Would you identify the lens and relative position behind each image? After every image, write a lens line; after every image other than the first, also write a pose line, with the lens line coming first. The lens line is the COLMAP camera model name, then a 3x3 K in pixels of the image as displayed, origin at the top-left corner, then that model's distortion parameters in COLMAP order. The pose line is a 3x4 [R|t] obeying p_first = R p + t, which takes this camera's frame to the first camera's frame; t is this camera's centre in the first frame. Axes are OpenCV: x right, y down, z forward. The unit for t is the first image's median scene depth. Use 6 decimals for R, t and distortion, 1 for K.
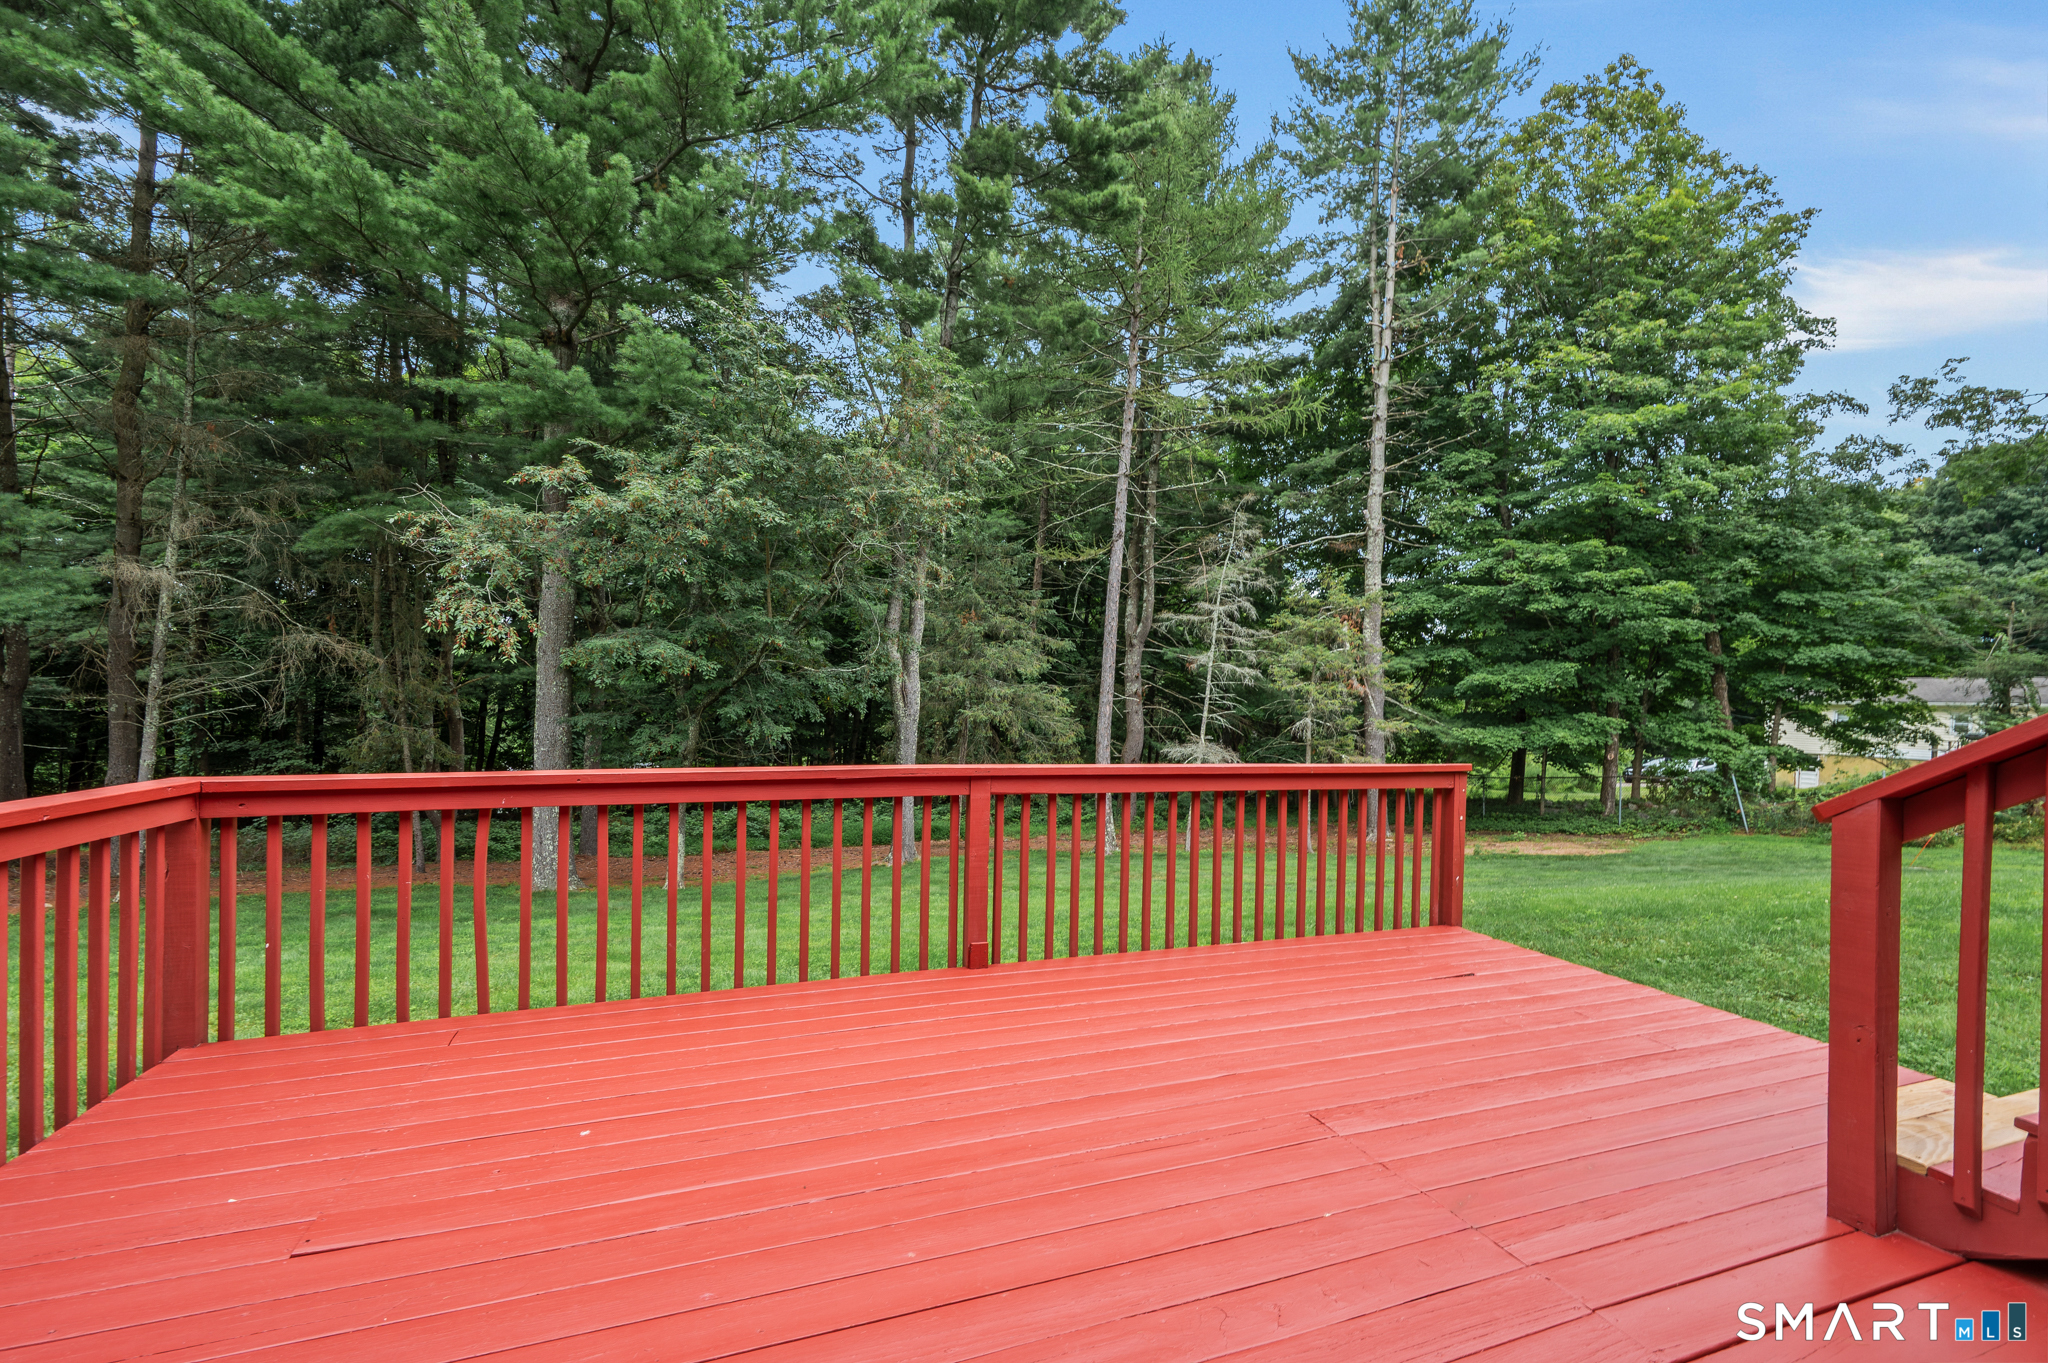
lens RADIAL K [[821.4, 0, 1027.5], [0, 821.4, 711.4], [0, 0, 1]] dist [-0.000343, -0.000280]
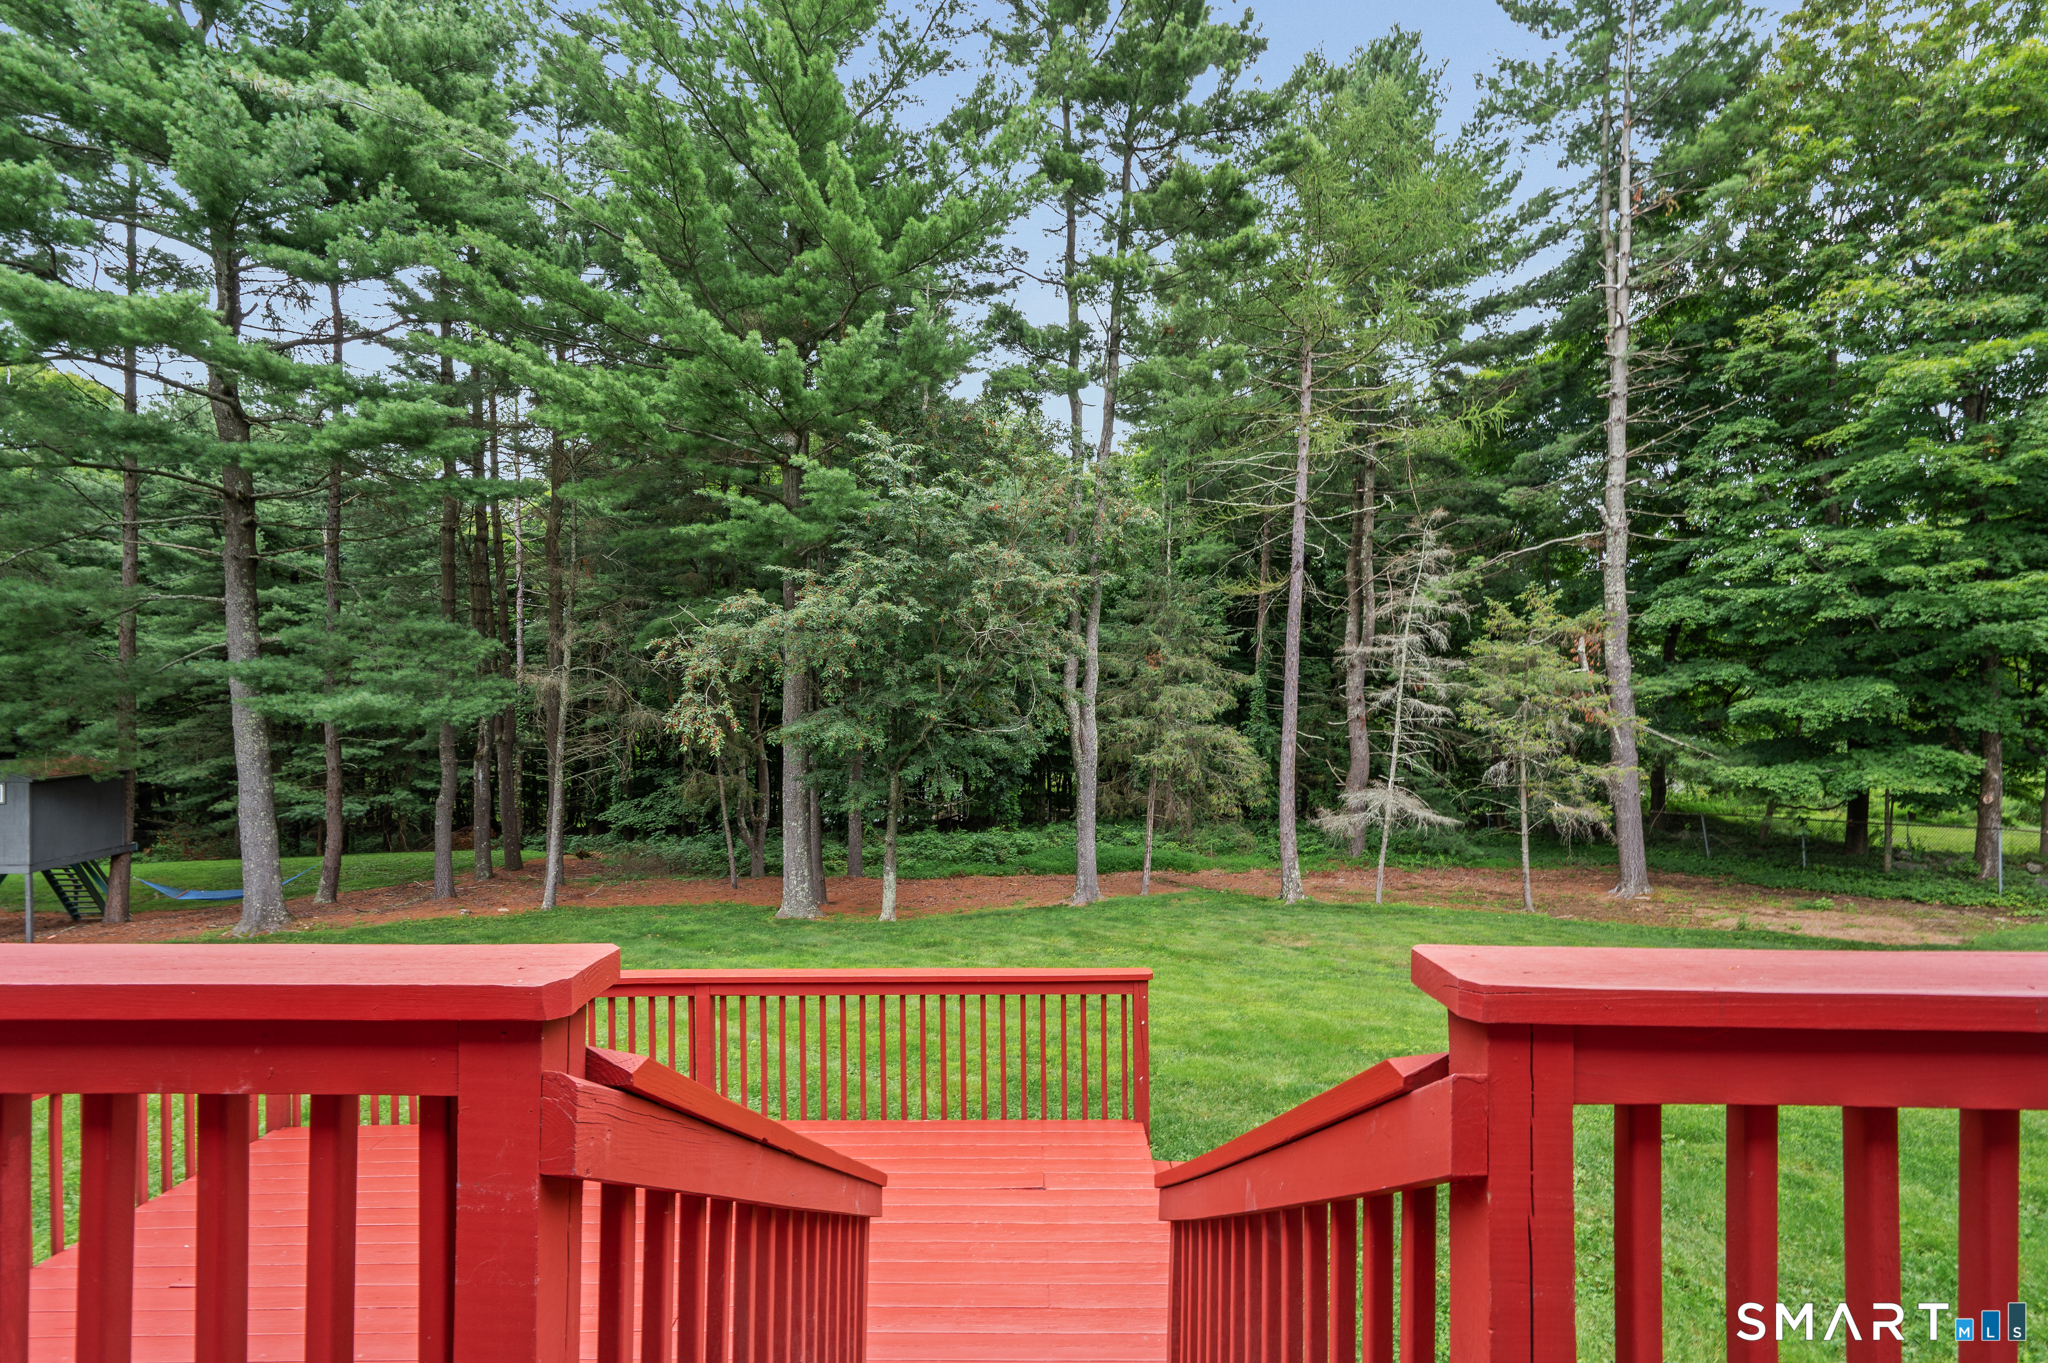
lens RADIAL K [[824.2, 0, 1027.7], [0, 824.2, 696.4], [0, 0, 1]] dist [0.000505, -0.000063]
pose [[0.932258, -0.046879, -0.358744, 0.166462], [0.042707, 0.998896, -0.019550, -0.060255], [0.359265, 0.002905, 0.933231, -0.016393]]
